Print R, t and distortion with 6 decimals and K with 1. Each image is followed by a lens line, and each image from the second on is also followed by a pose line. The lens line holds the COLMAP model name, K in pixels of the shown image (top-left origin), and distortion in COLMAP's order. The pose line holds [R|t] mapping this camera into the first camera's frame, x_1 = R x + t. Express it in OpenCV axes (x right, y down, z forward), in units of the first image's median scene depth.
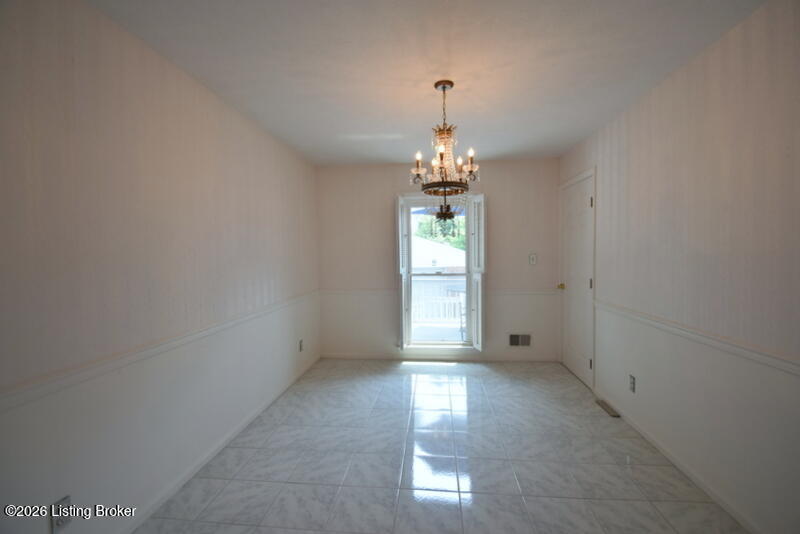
lens RADIAL K [[363.2, 0, 401.2], [0, 363.2, 265.6], [0, 0, 1]] dist [-0.002535, -0.000137]
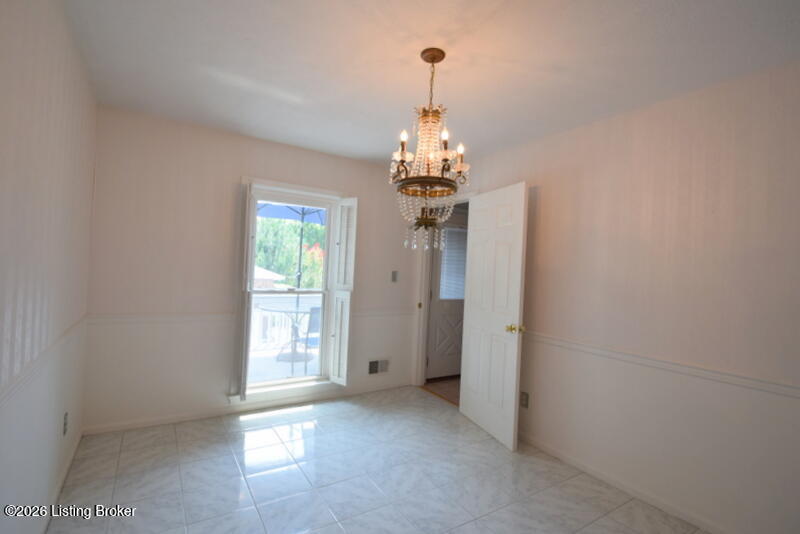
lens RADIAL K [[387.4, 0, 401.9], [0, 387.4, 265.6], [0, 0, 1]] dist [0.002793, -0.000618]
pose [[0.775787, 0.051809, 0.628864, -0.247889], [-0.033184, 0.998594, -0.041332, -0.005247], [-0.630122, 0.011196, 0.776416, 0.229085]]
